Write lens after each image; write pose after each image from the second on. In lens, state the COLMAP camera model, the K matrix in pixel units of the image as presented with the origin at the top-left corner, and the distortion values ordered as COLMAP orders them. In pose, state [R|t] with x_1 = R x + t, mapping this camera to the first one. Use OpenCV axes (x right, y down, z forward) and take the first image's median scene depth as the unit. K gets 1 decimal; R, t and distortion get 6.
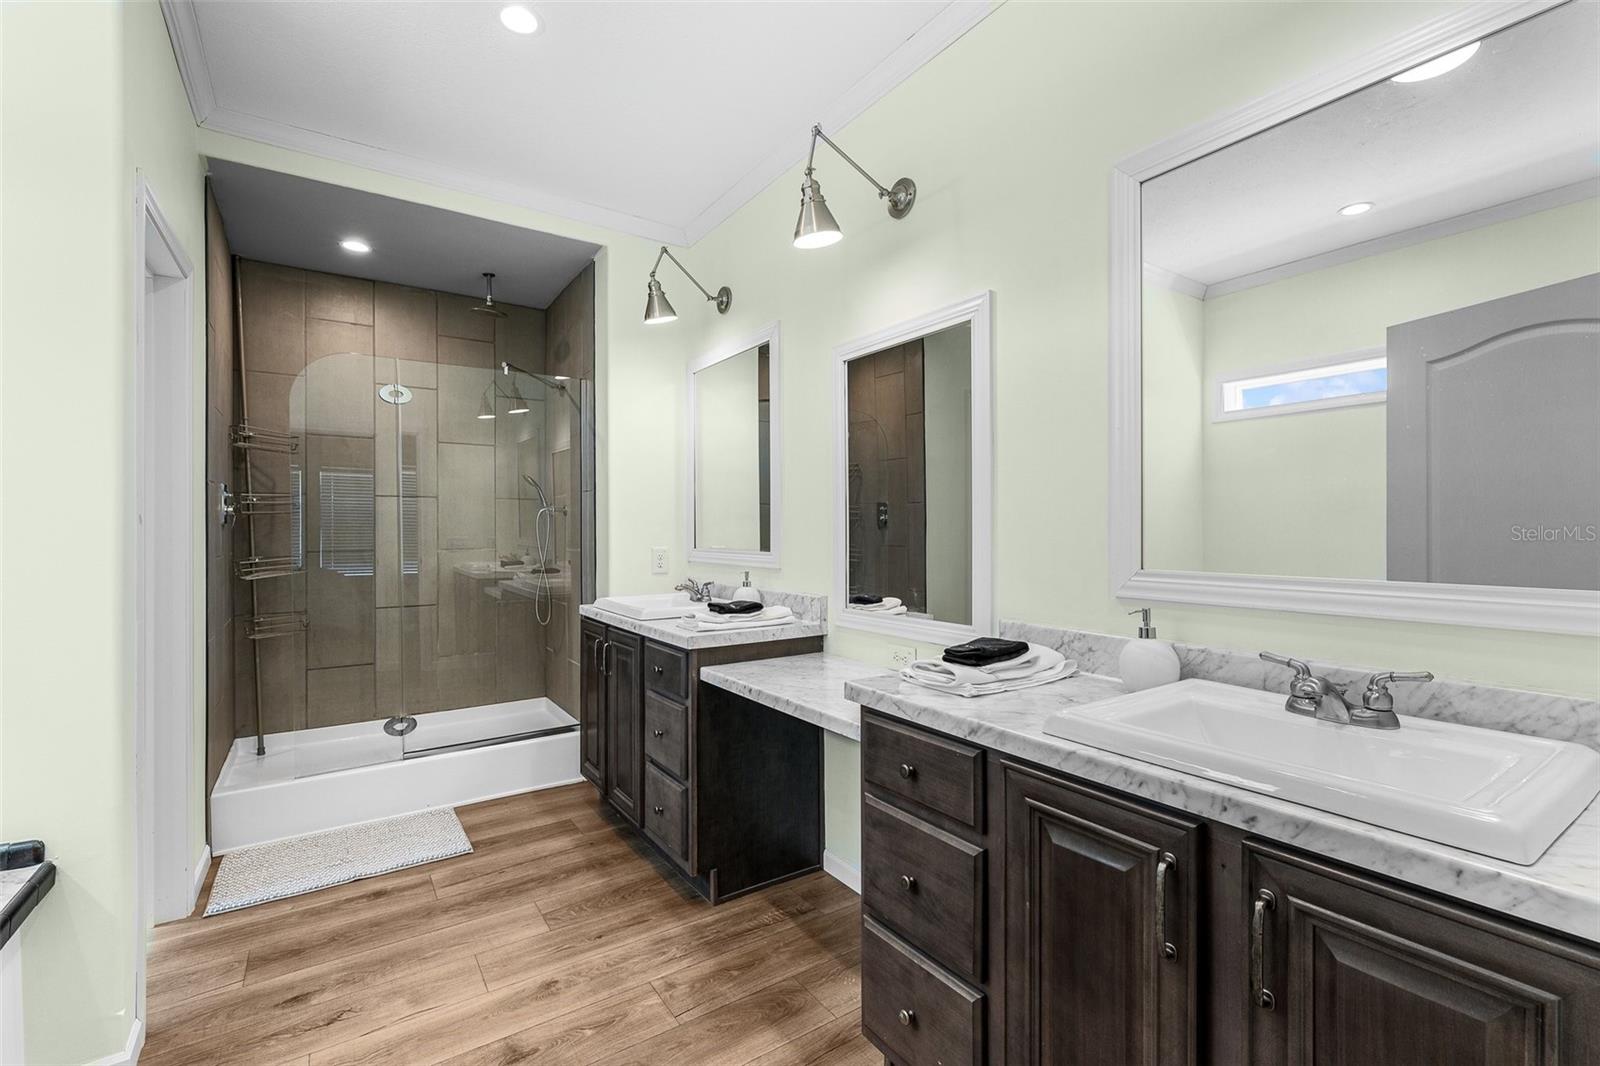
lens RADIAL K [[732.0, 0, 801.9], [0, 732.0, 515.5], [0, 0, 1]] dist [-0.001530, -0.001223]
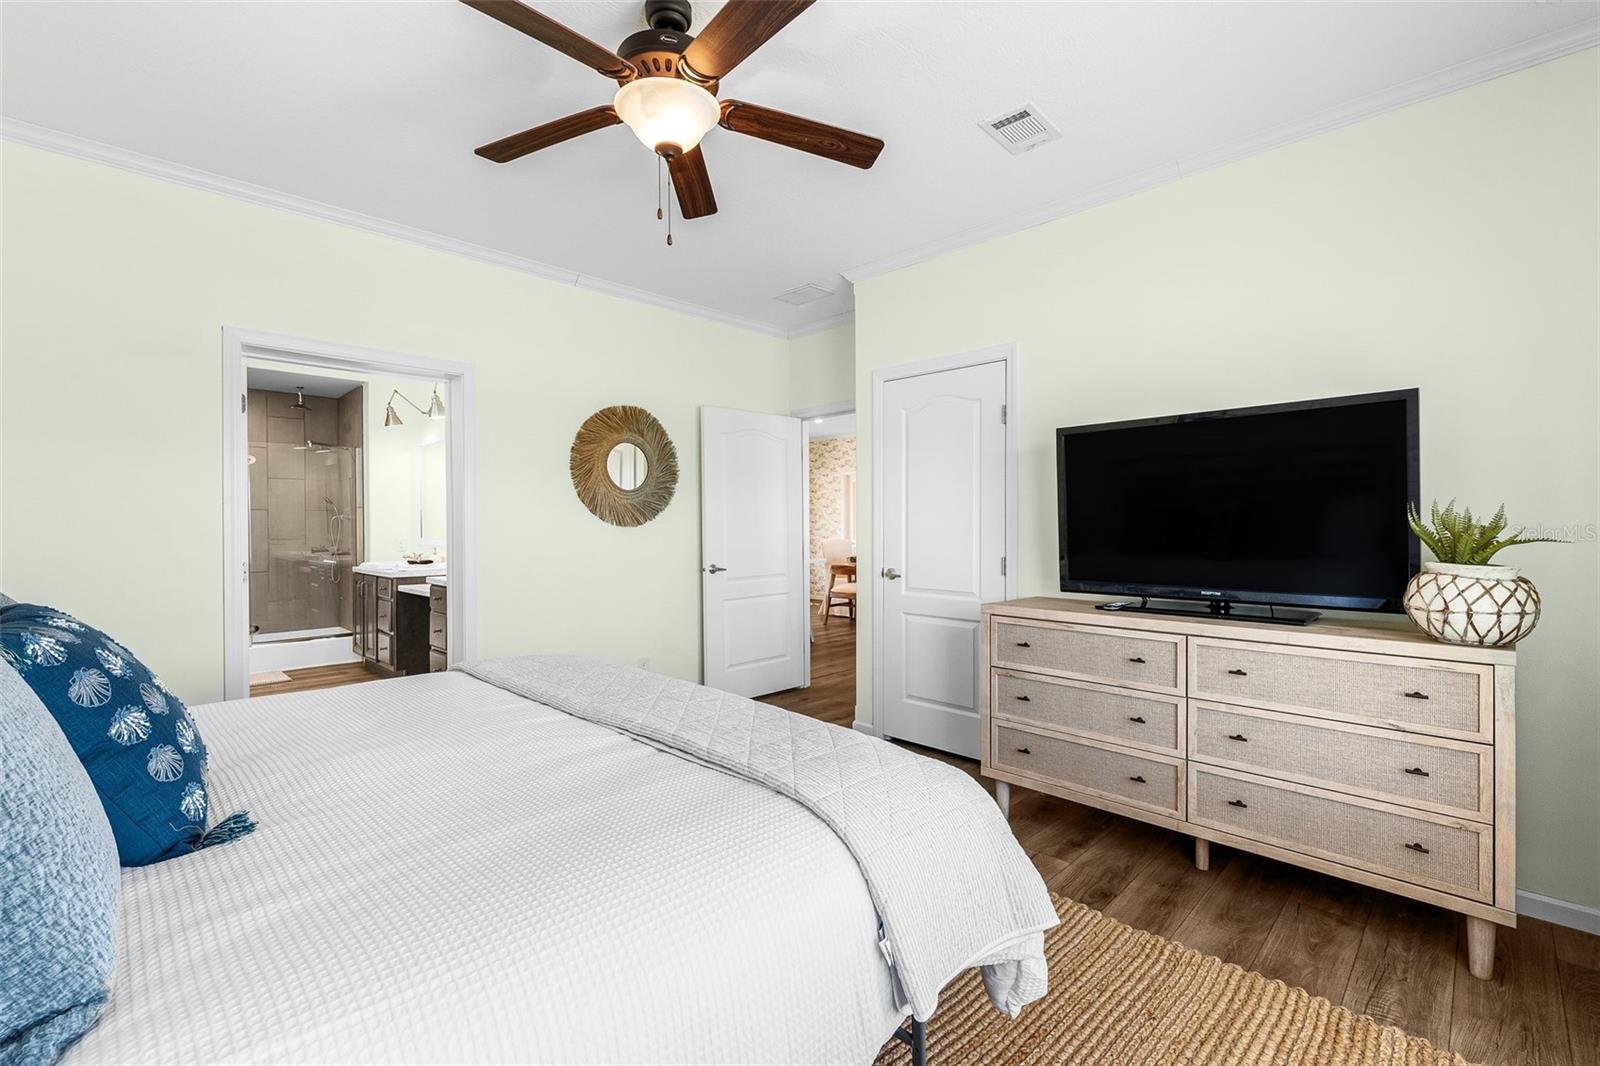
lens RADIAL K [[732.0, 0, 803.3], [0, 732.0, 529.9], [0, 0, 1]] dist [-0.001530, -0.001223]
pose [[0.981398, 0.008183, 0.191810, 0.514402], [-0.011252, 0.999825, 0.014920, -0.018048], [-0.191655, -0.016800, 0.981319, -1.172492]]
